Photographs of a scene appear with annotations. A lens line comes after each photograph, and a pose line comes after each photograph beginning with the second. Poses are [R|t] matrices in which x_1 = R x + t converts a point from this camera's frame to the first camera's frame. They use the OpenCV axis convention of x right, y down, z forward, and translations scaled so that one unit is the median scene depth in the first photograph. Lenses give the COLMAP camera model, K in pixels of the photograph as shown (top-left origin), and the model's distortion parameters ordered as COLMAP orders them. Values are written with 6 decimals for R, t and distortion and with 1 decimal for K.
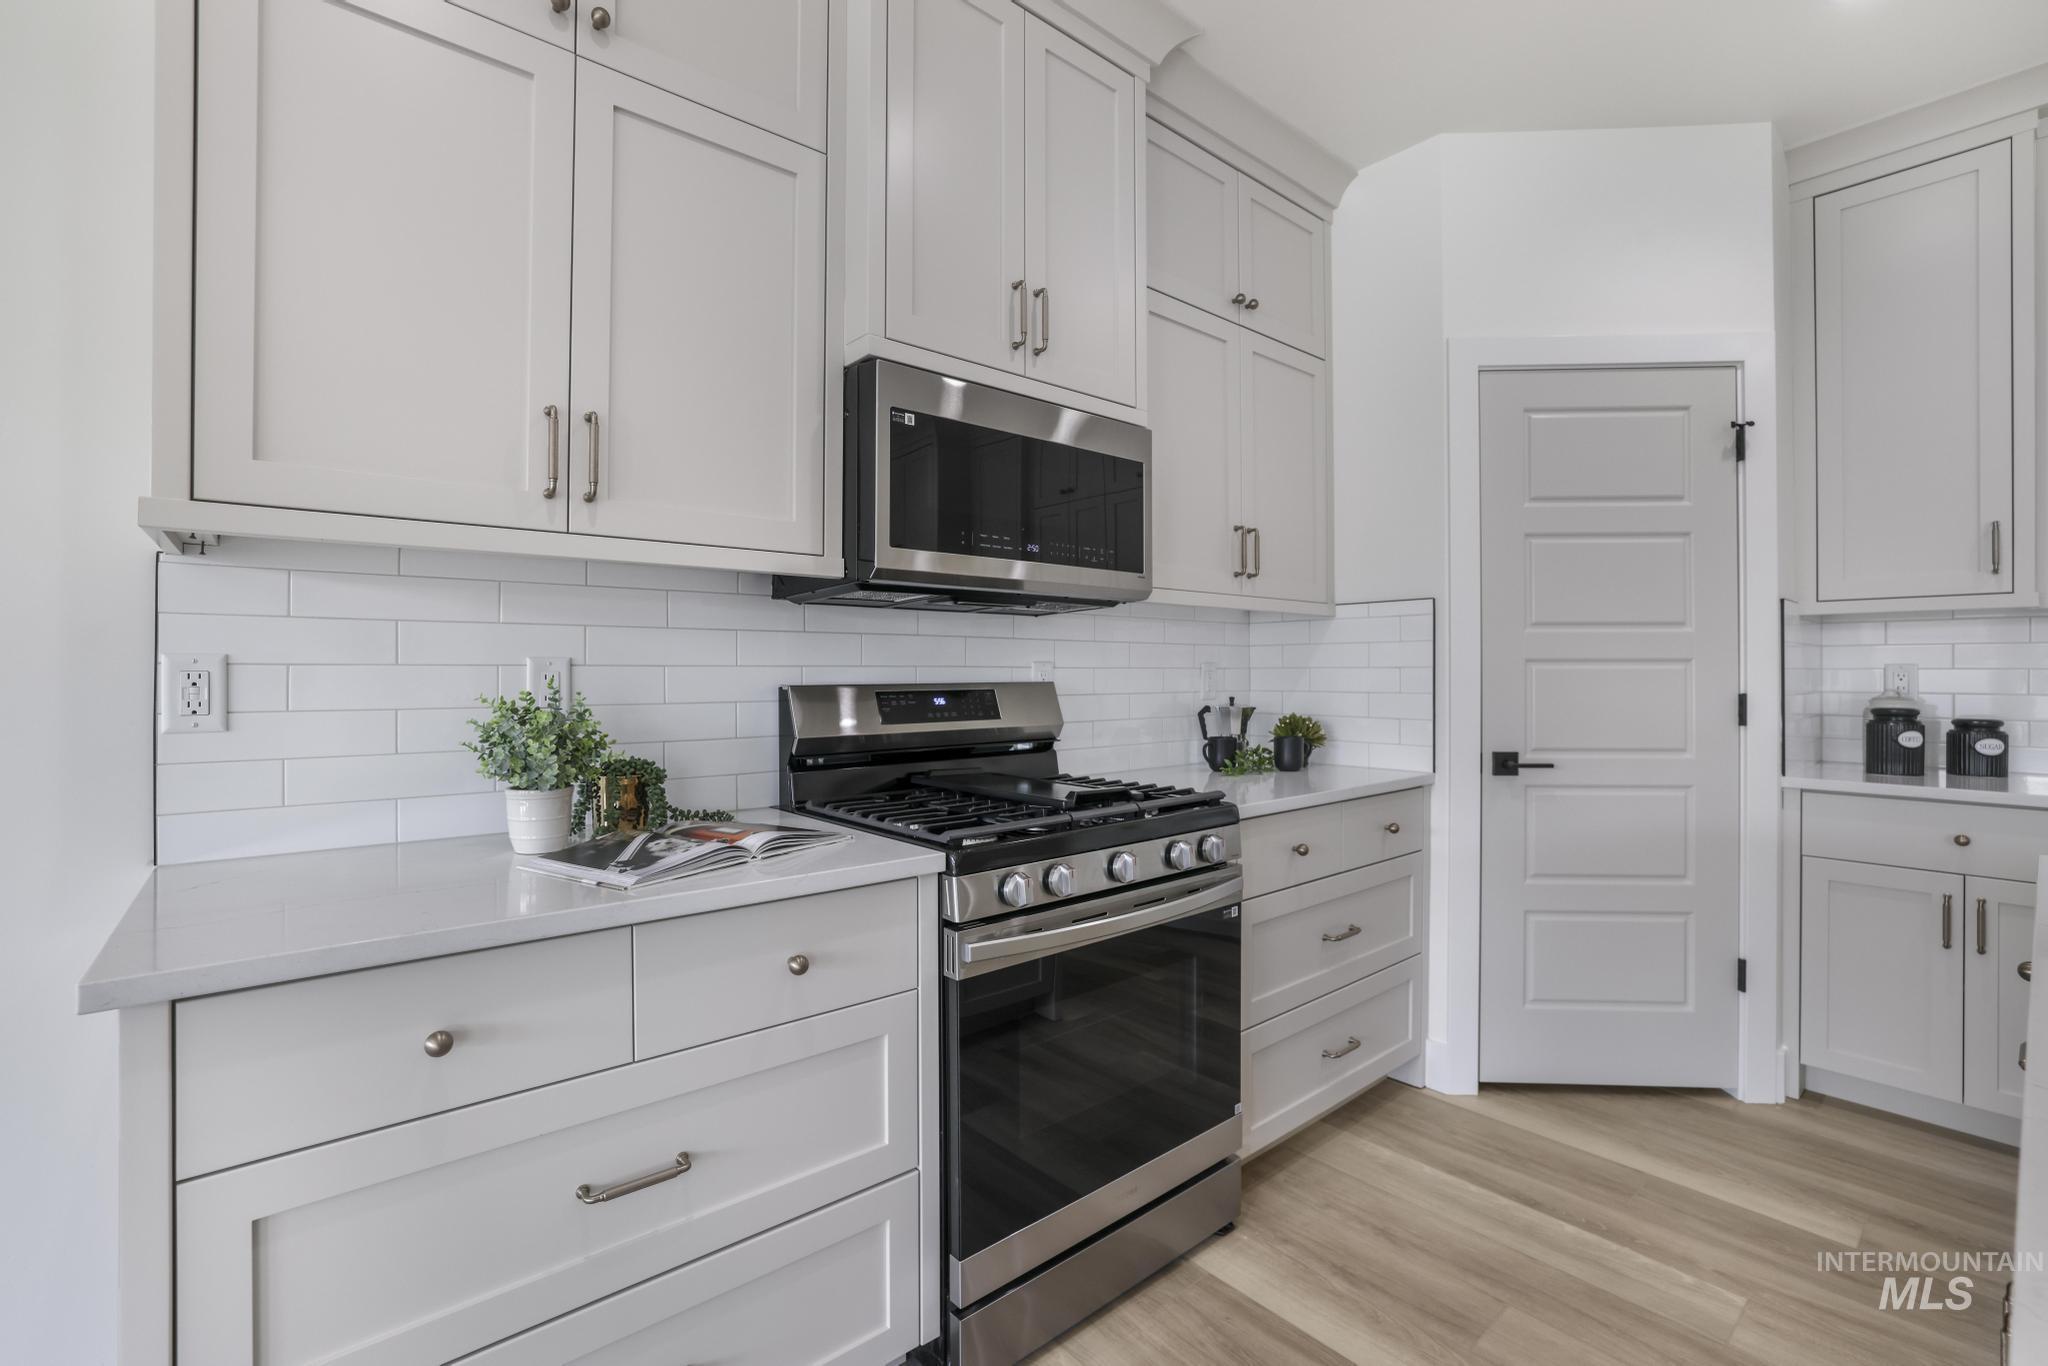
lens RADIAL K [[905.3, 0, 1018.1], [0, 905.3, 670.6], [0, 0, 1]] dist [-0.048228, 0.020386]
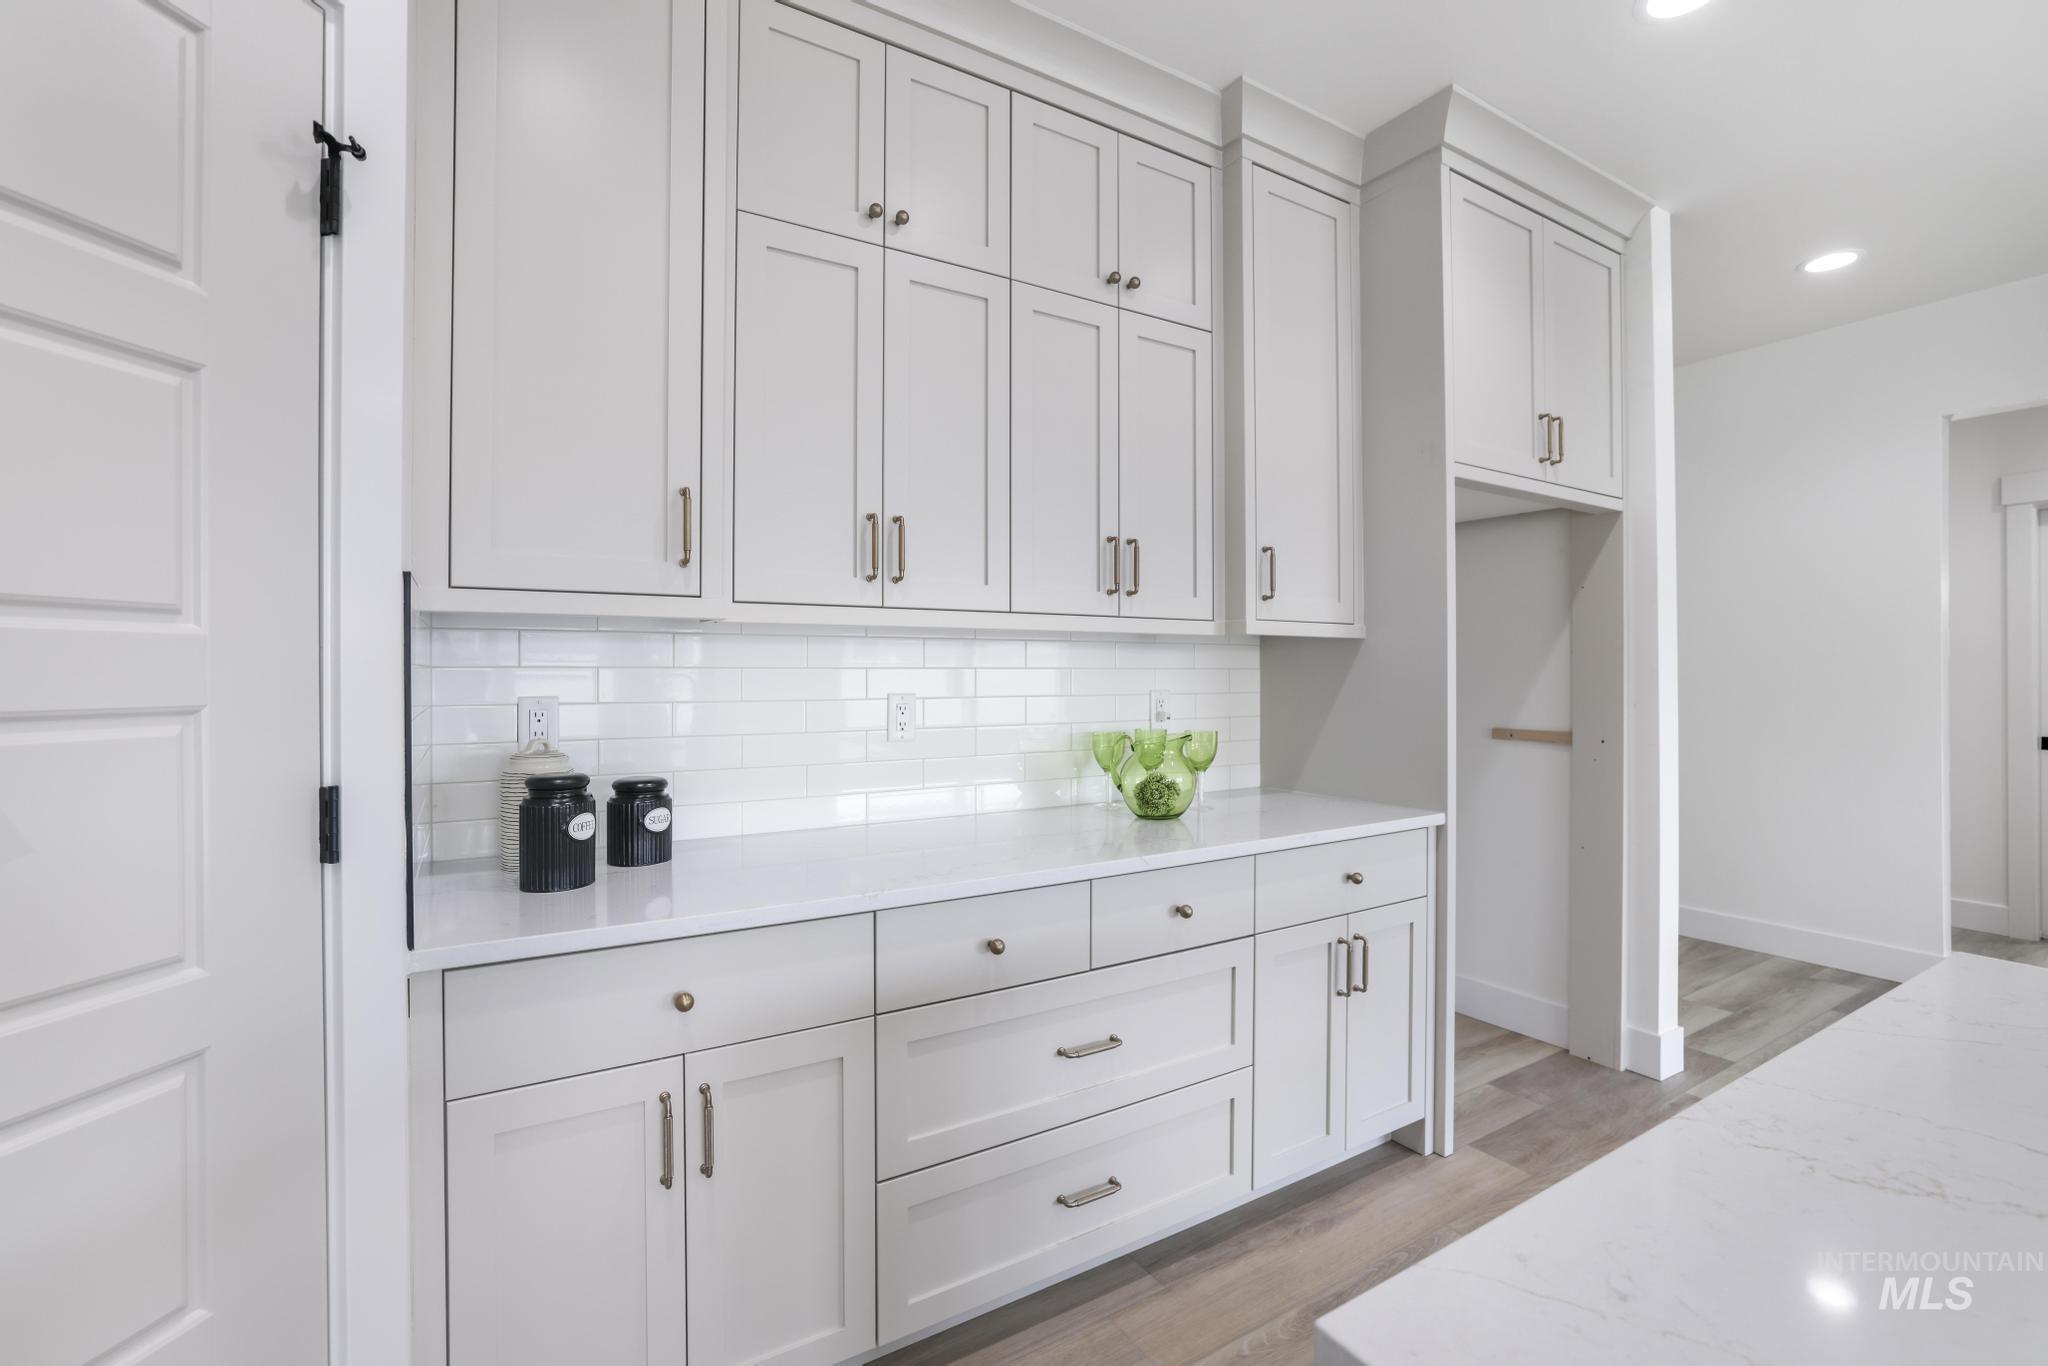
lens RADIAL K [[905.3, 0, 1018.1], [0, 905.3, 670.6], [0, 0, 1]] dist [-0.048228, 0.020386]
pose [[0.153088, 0.001575, 0.988211, 0.451717], [0.000969, 0.999998, -0.001744, -0.028295], [-0.988212, 0.001225, 0.153086, 0.610156]]
